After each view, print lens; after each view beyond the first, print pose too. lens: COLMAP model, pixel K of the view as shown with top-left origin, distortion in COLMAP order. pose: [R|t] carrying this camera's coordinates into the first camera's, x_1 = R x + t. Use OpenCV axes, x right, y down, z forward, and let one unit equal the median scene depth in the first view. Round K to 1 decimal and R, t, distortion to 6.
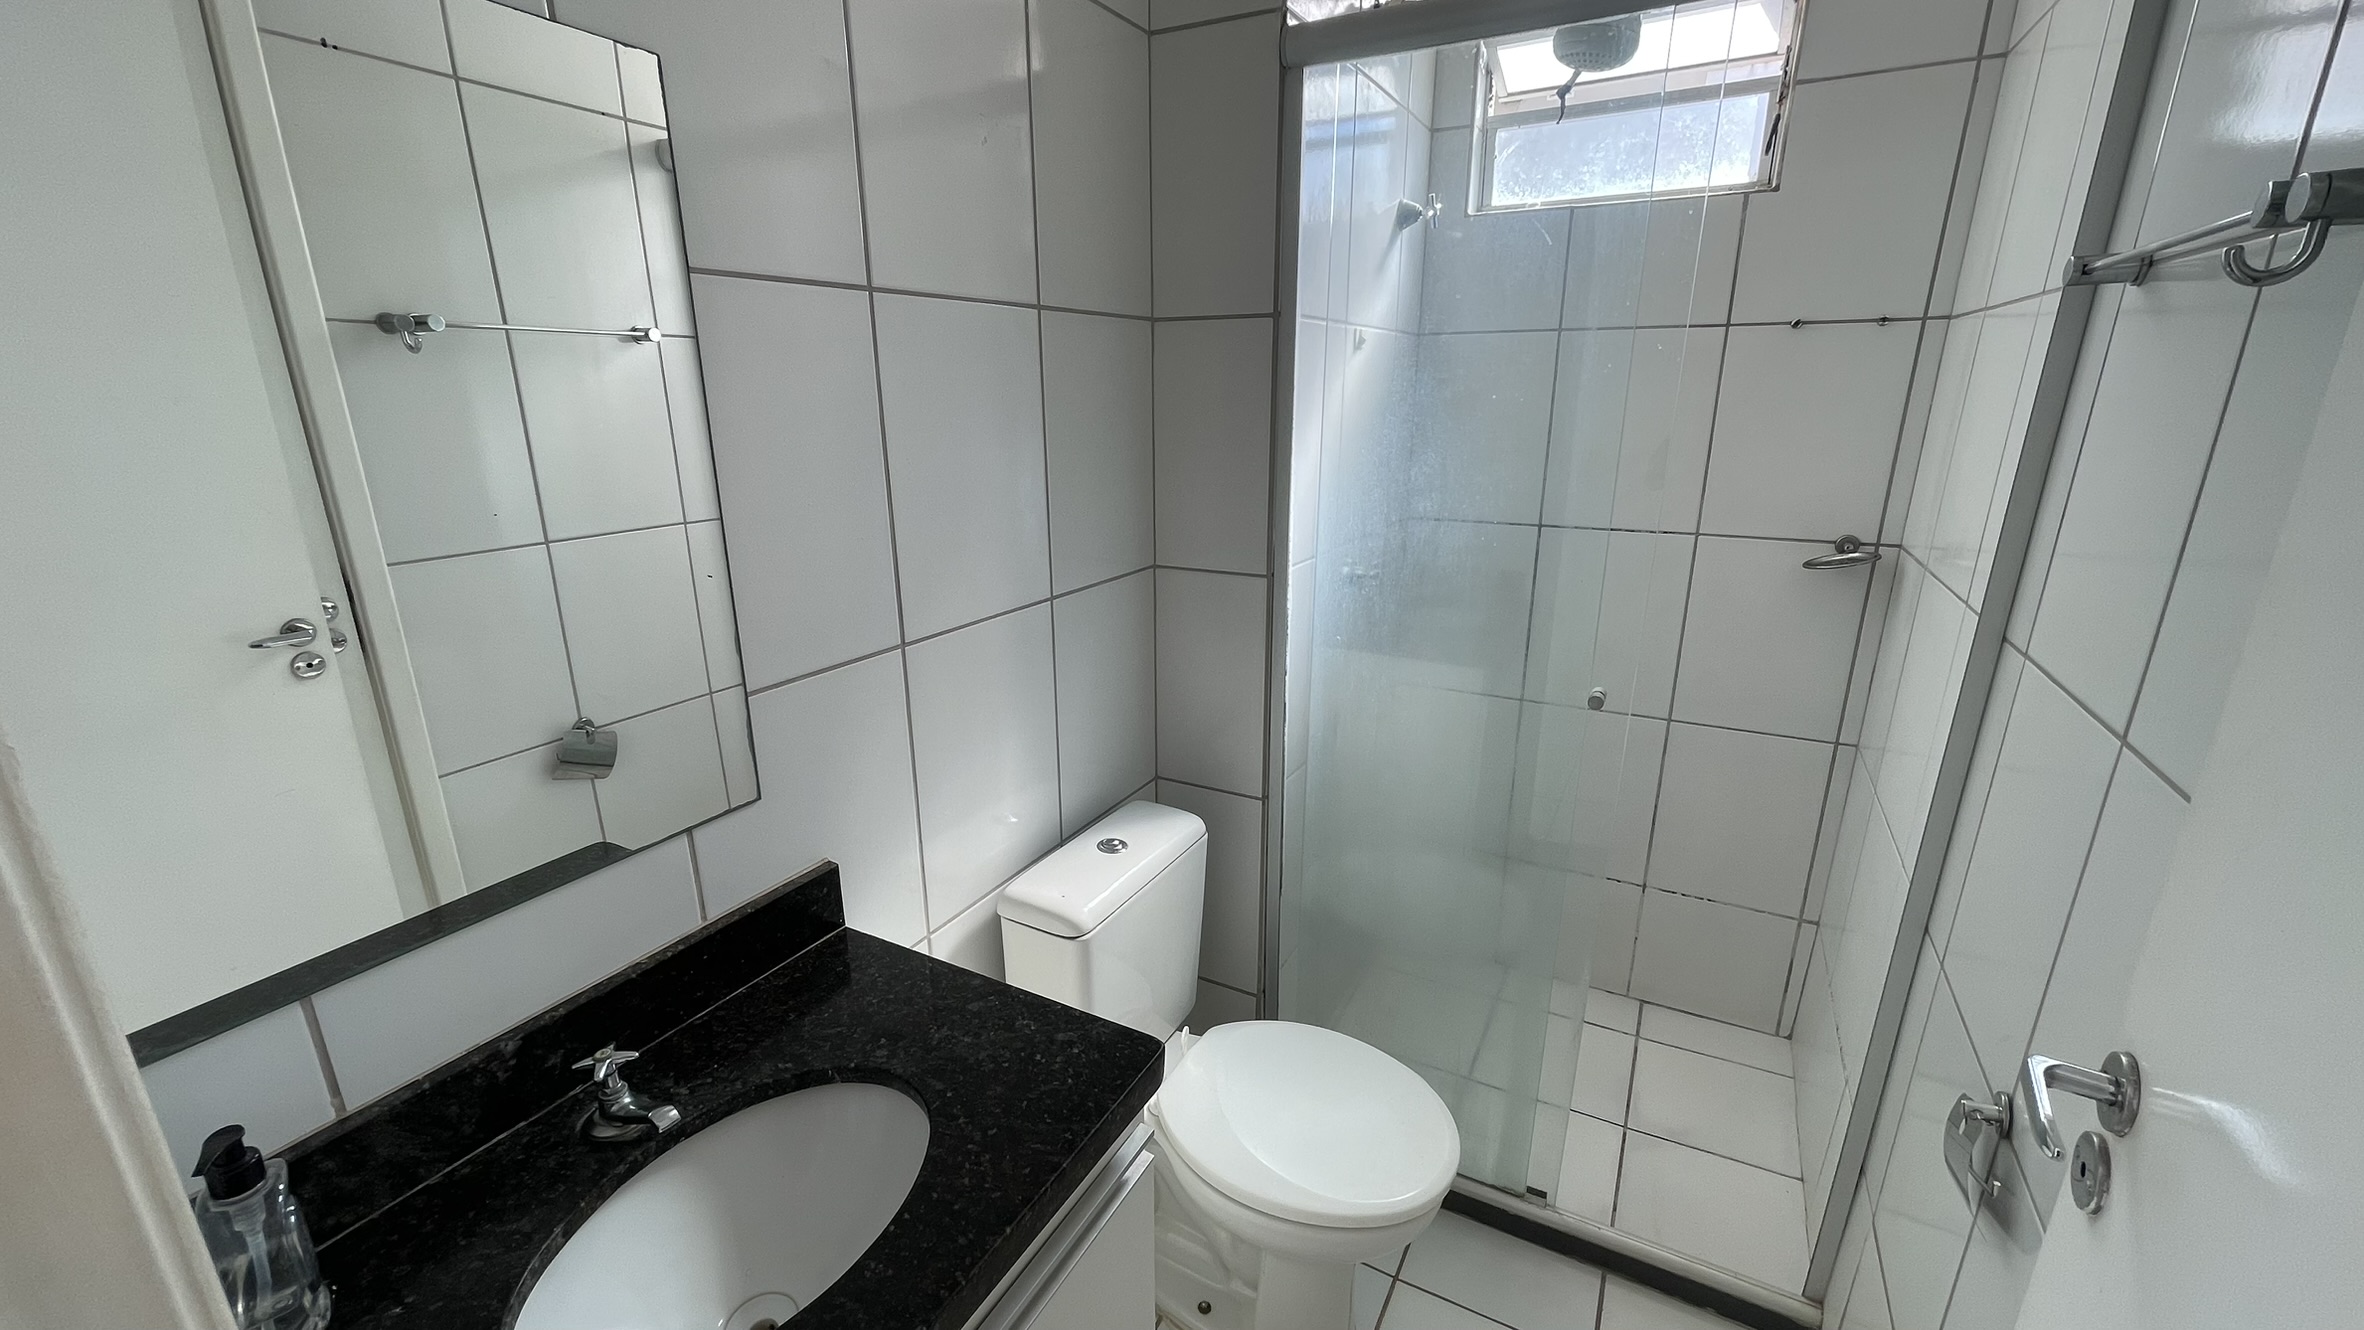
lens RADIAL K [[955.8, 0, 1188.5], [0, 955.8, 681.3], [0, 0, 1]] dist [-0.007662, 0.002780]
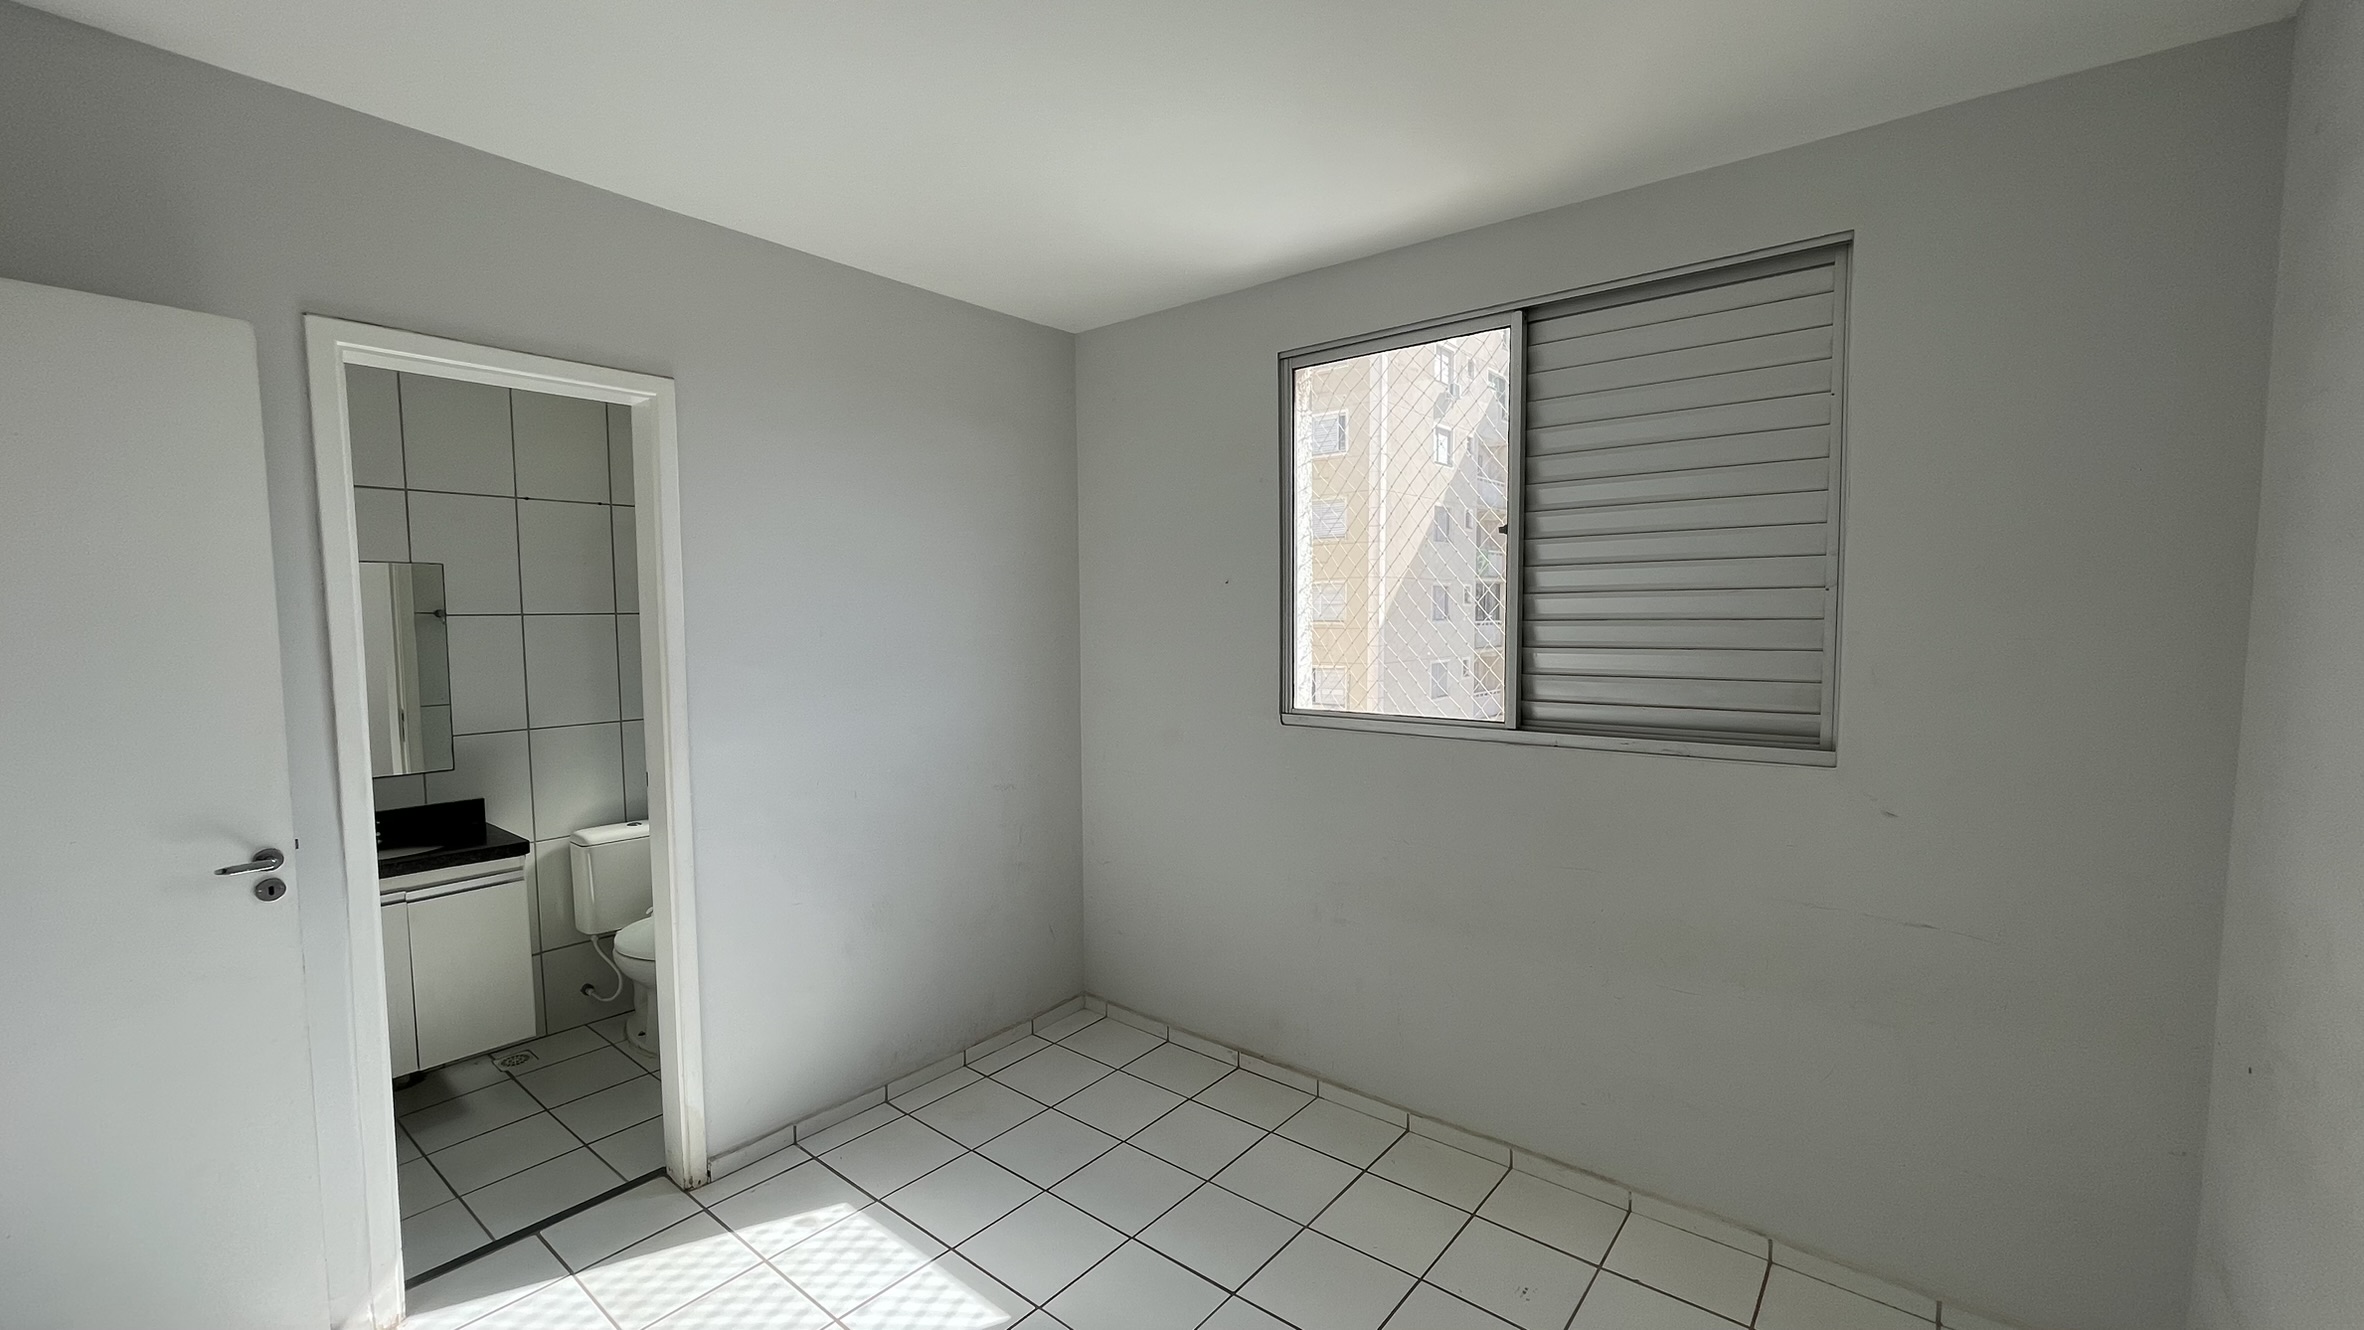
lens RADIAL K [[955.8, 0, 1181.9], [0, 955.8, 679.2], [0, 0, 1]] dist [-0.007662, 0.002780]
pose [[0.982898, 0.007632, -0.183991, 1.529307], [-0.048219, 0.974946, -0.217151, 0.242810], [0.177724, 0.222309, 0.958641, -1.020940]]
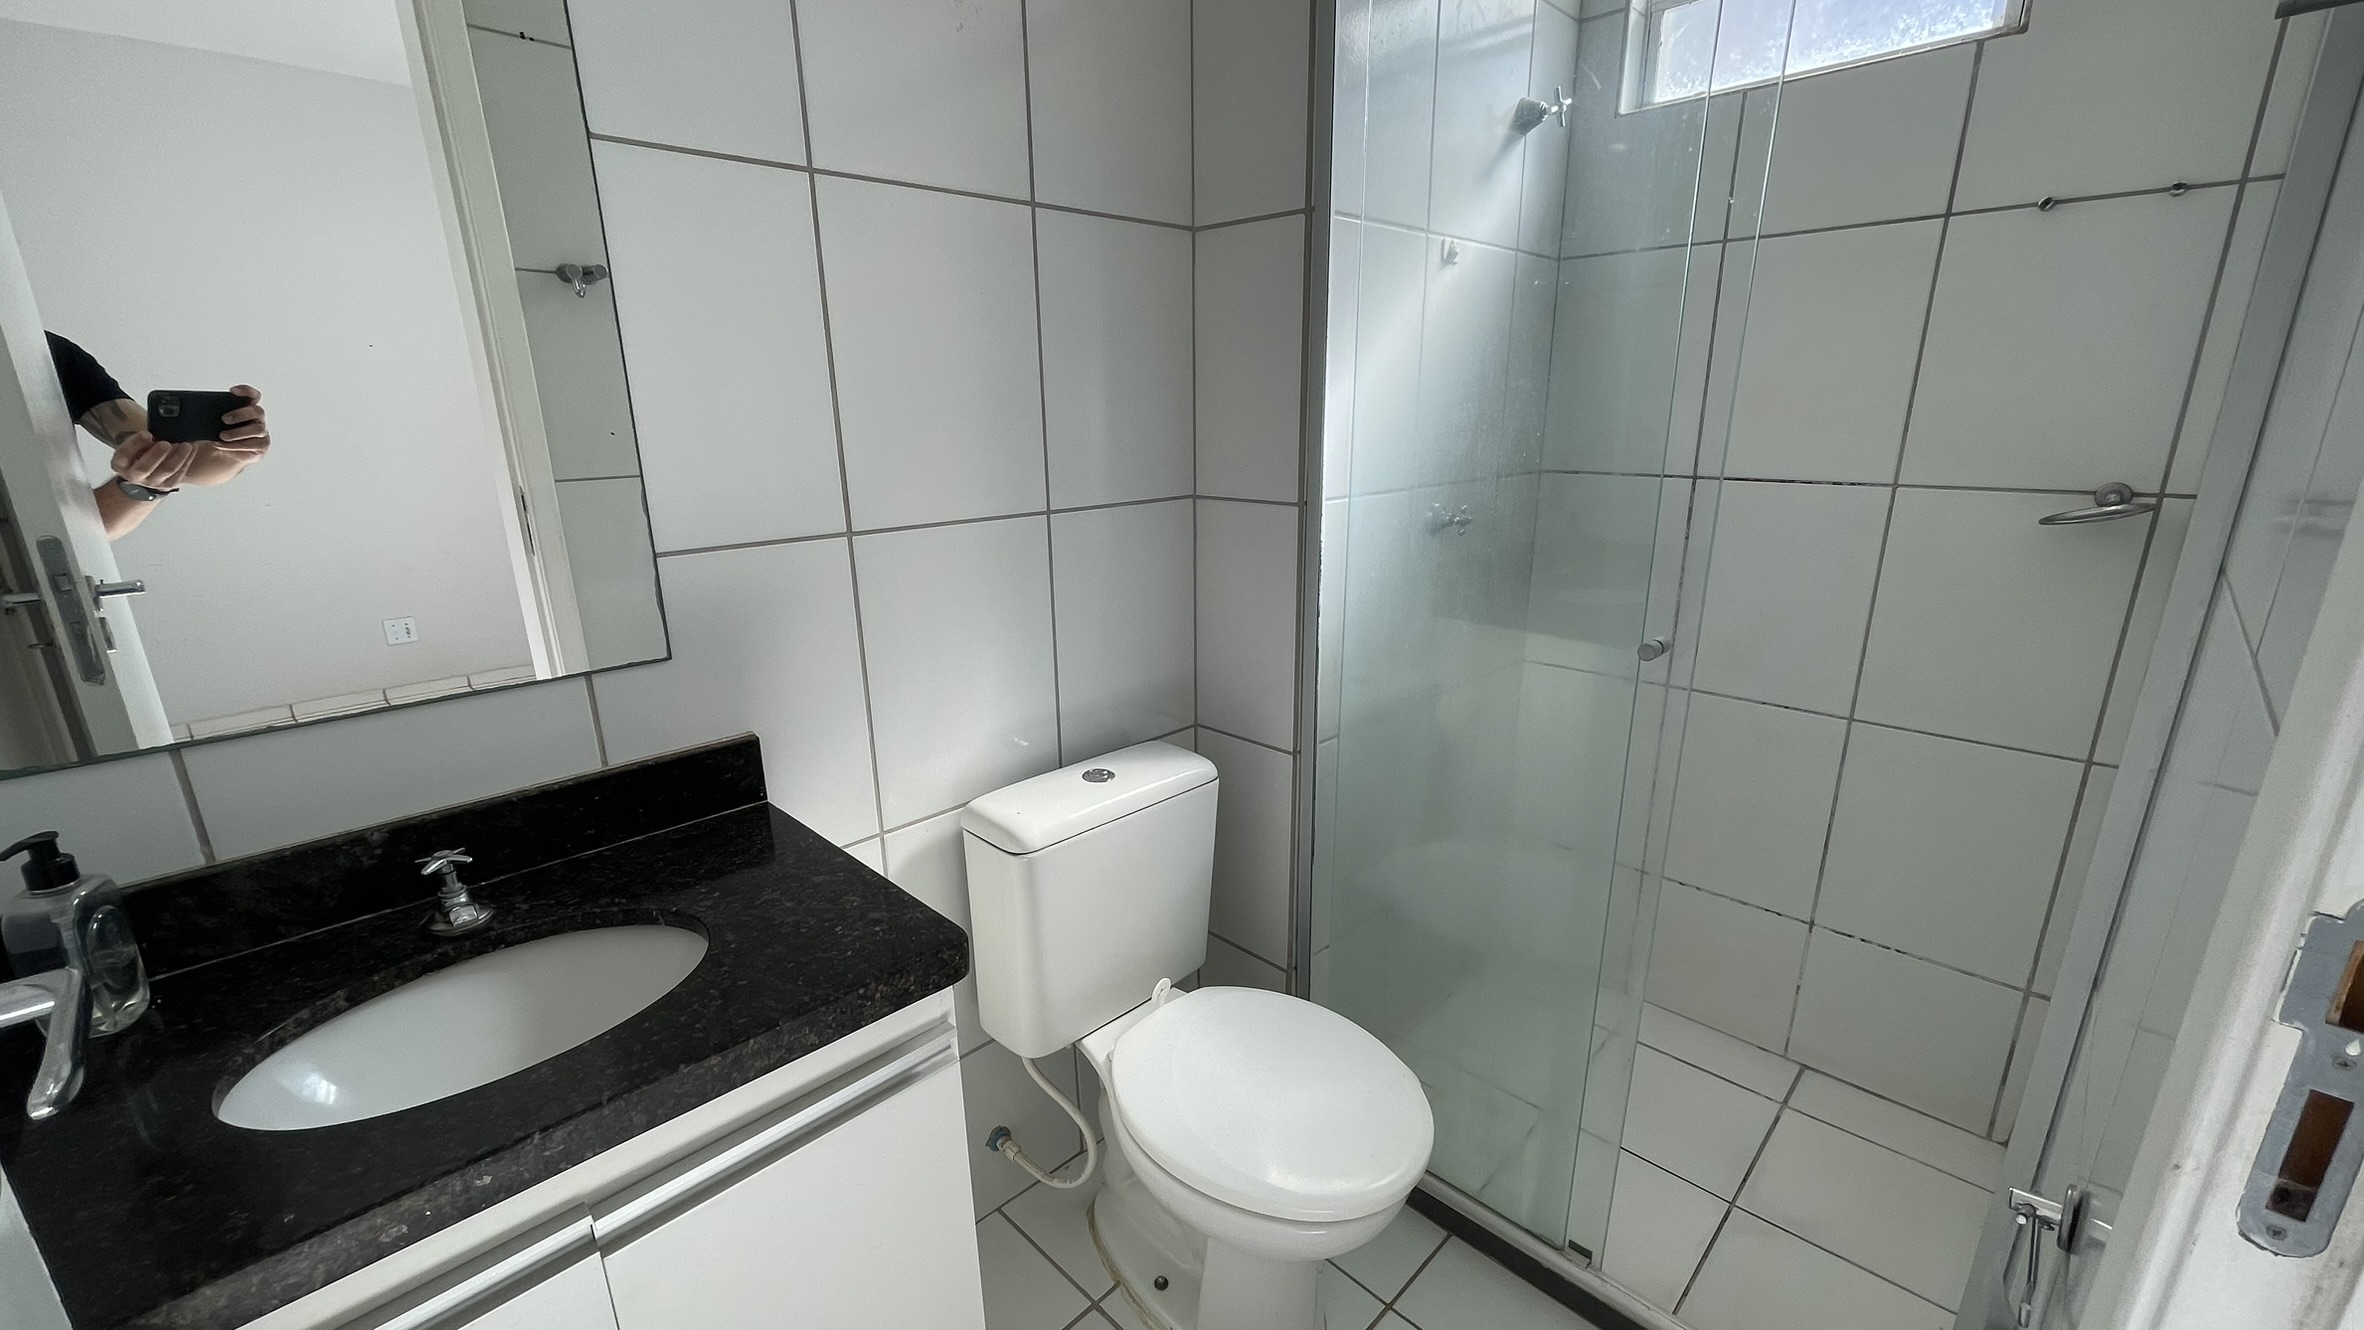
lens RADIAL K [[955.8, 0, 1190.6], [0, 955.8, 686.4], [0, 0, 1]] dist [-0.007662, 0.002780]
pose [[0.959669, 0.070574, -0.272131, 0.232292], [-0.073169, 0.997319, 0.000611, 0.067104], [0.271445, 0.019325, 0.962260, 0.090945]]
